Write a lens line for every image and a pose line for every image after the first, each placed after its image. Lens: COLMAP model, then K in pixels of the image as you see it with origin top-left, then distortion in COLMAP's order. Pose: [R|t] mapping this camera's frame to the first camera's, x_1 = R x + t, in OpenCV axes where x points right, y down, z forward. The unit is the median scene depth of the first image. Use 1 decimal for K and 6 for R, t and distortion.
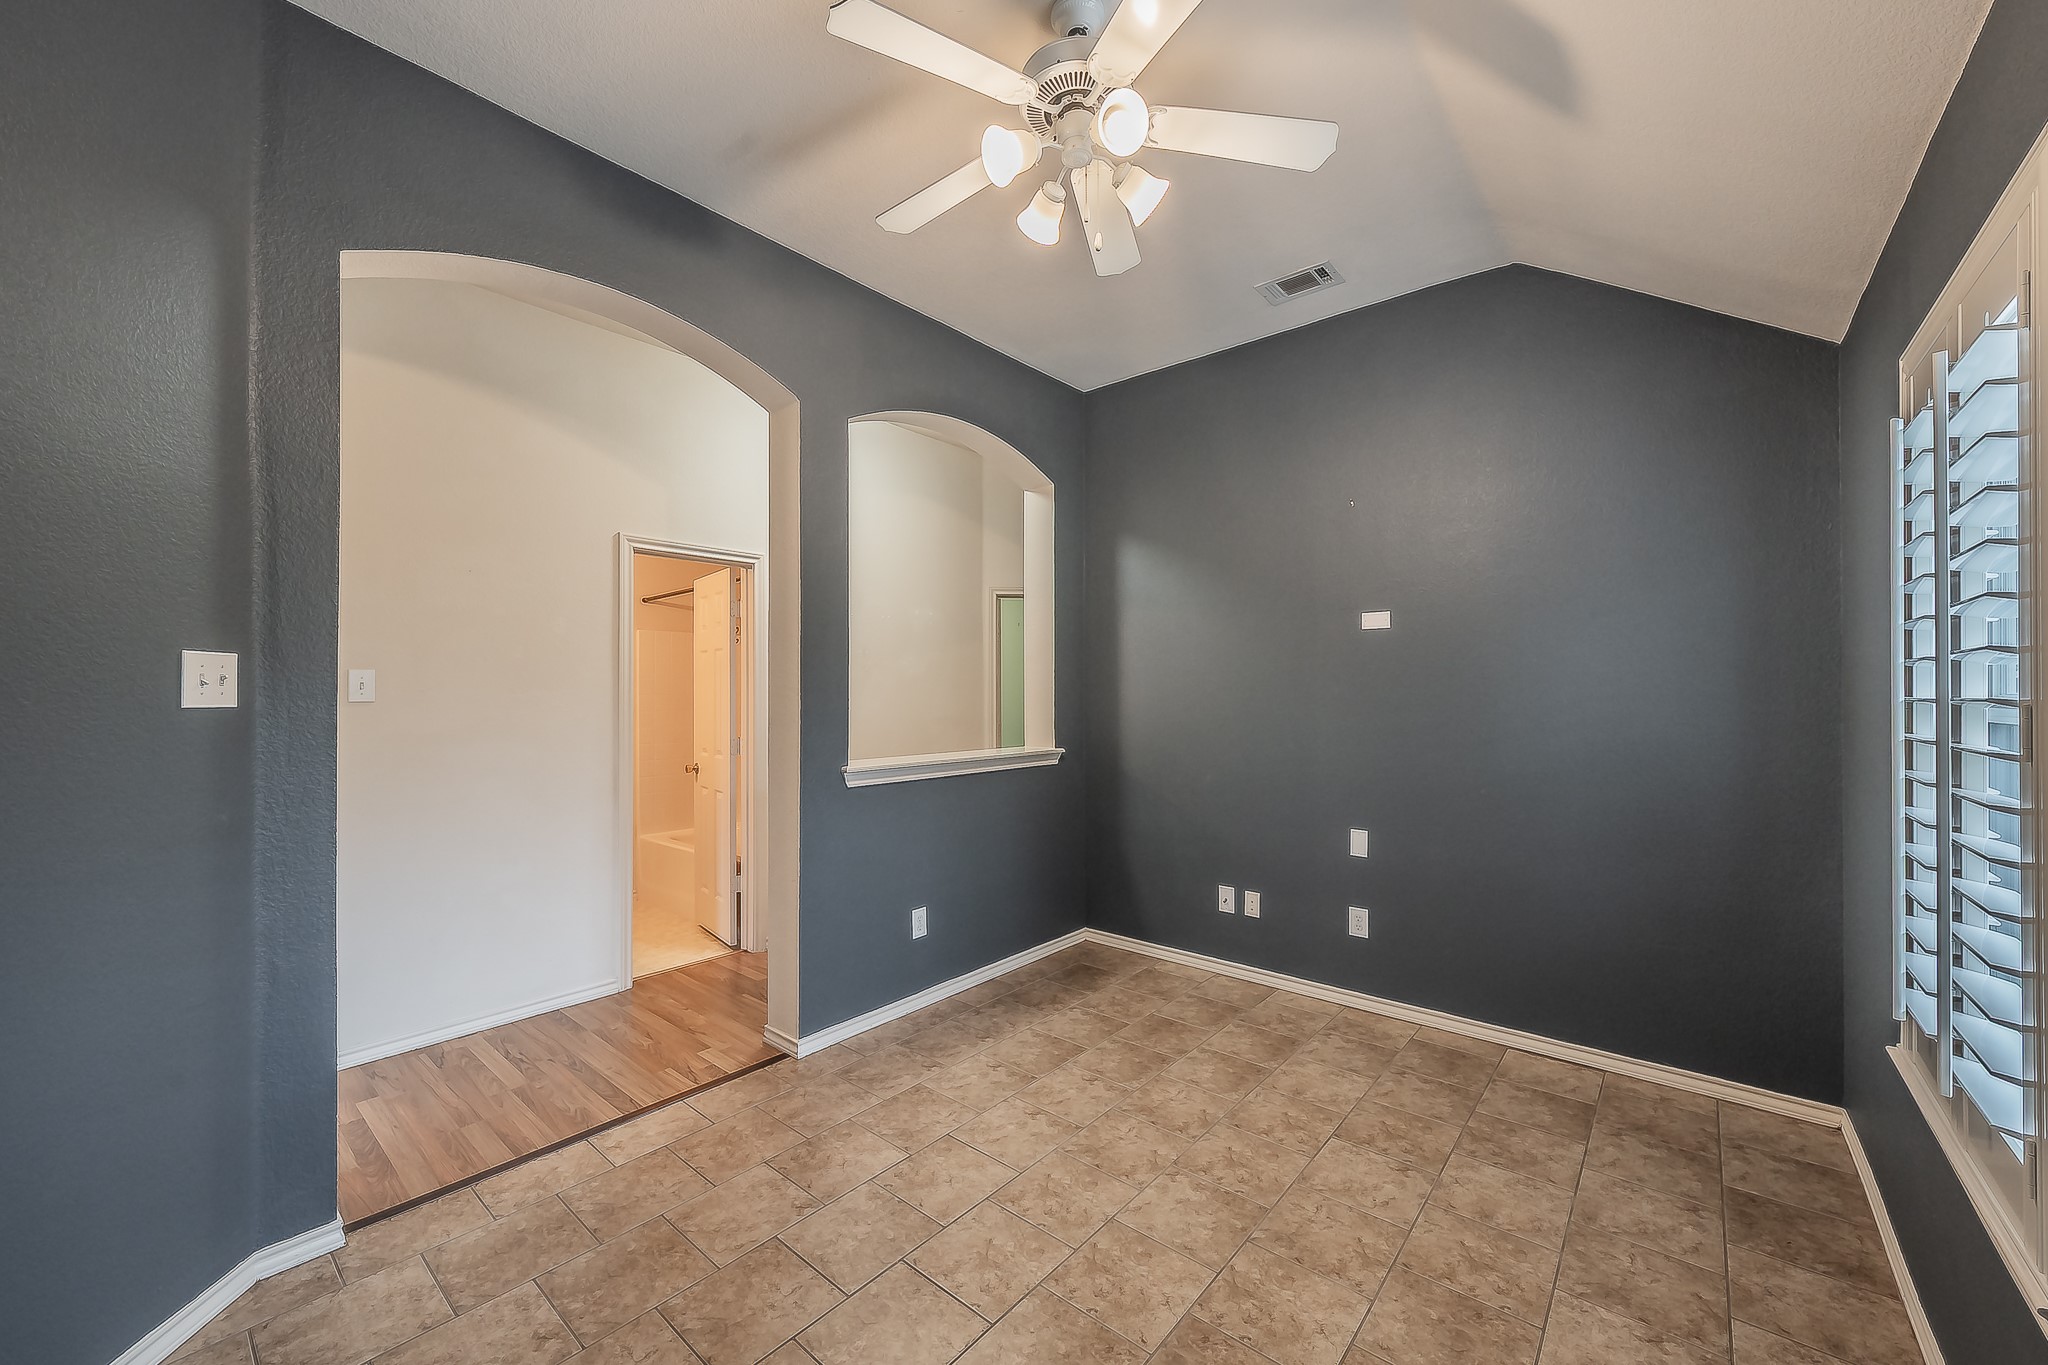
lens RADIAL K [[797.3, 0, 1026.0], [0, 797.3, 695.9], [0, 0, 1]] dist [0.000063, -0.000098]
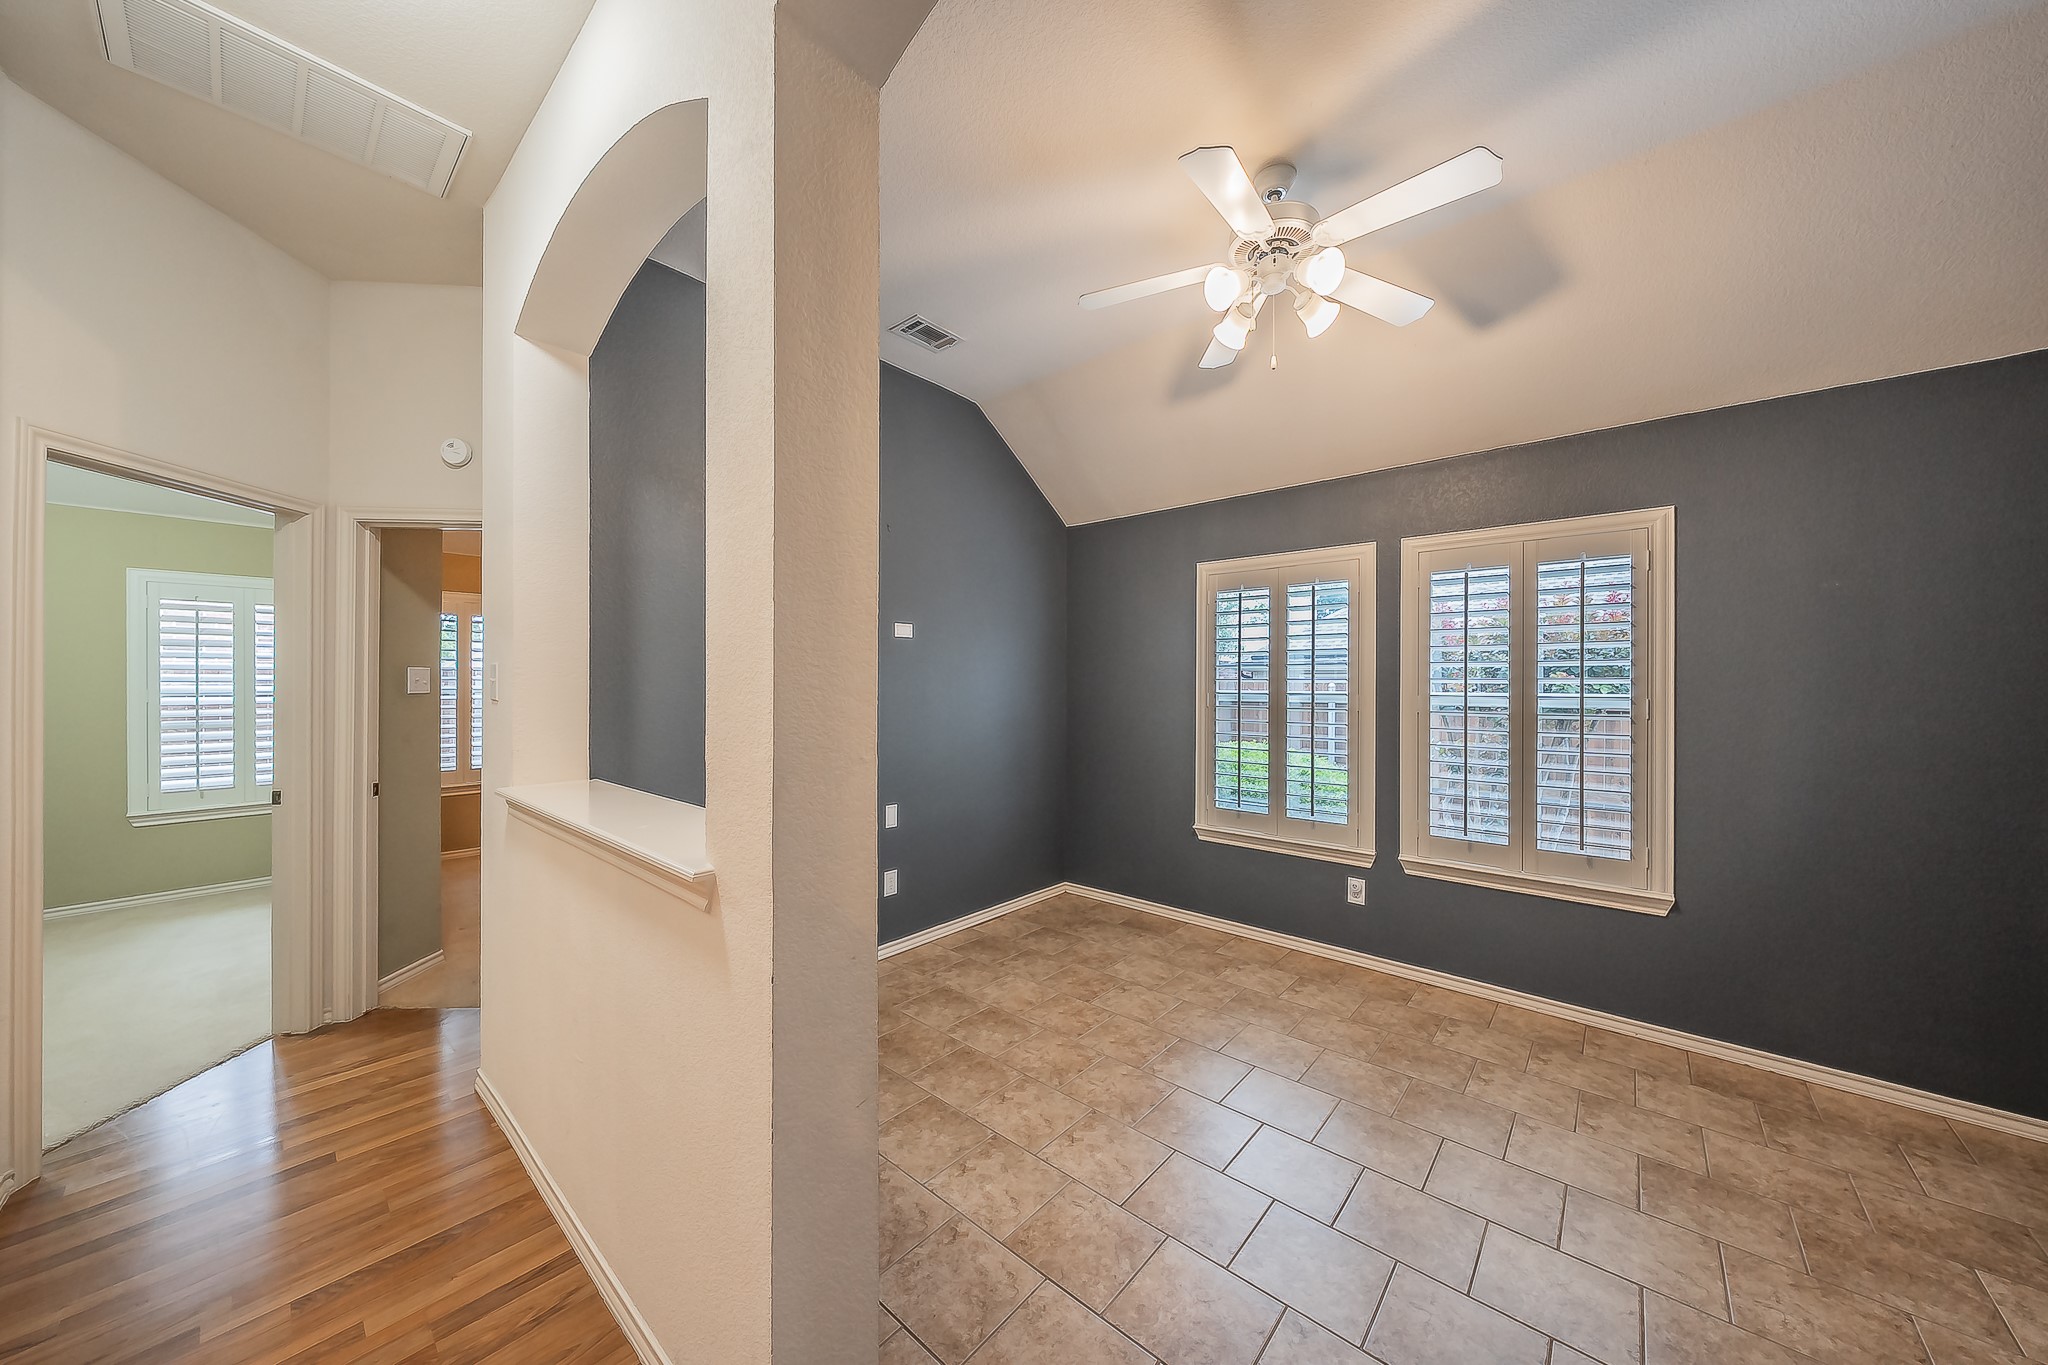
lens RADIAL K [[708.6, 0, 1015.6], [0, 708.6, 679.4], [0, 0, 1]] dist [0.000371, 0.000292]
pose [[-0.001130, 0.007883, 0.999968, -0.823286], [-0.000654, 0.999969, -0.007884, -0.011960], [-0.999999, -0.000663, -0.001125, 1.057431]]
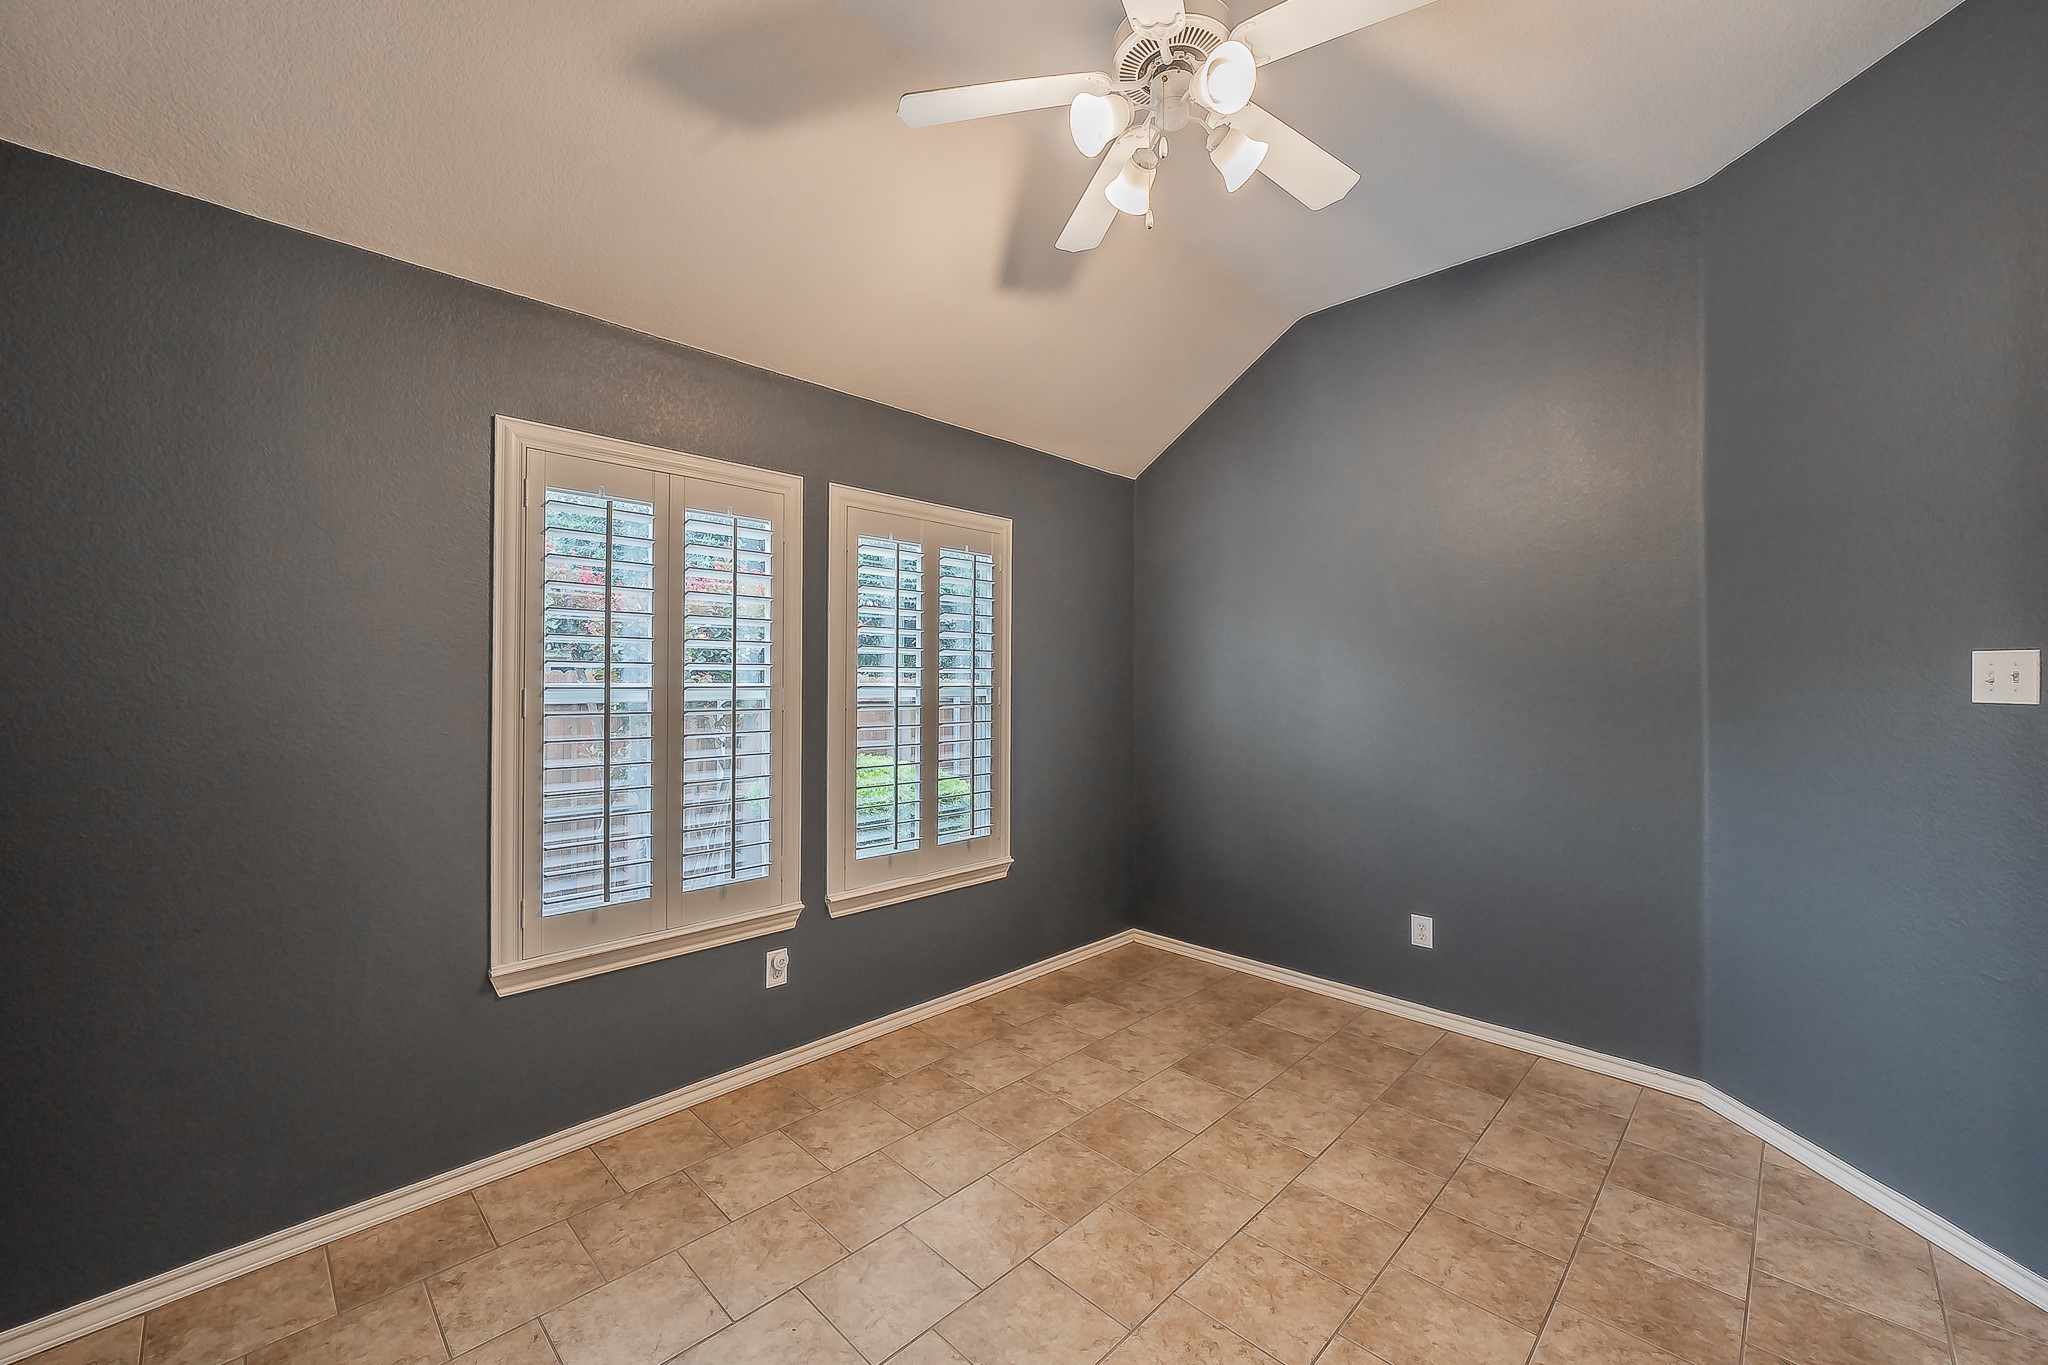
lens RADIAL K [[797.3, 0, 1026.3], [0, 797.3, 683.5], [0, 0, 1]] dist [0.000063, -0.000098]
pose [[-0.998335, -0.004575, 0.057508, 0.136905], [-0.004076, 0.999953, 0.008796, -0.010196], [-0.057546, 0.008546, -0.998306, 1.444732]]
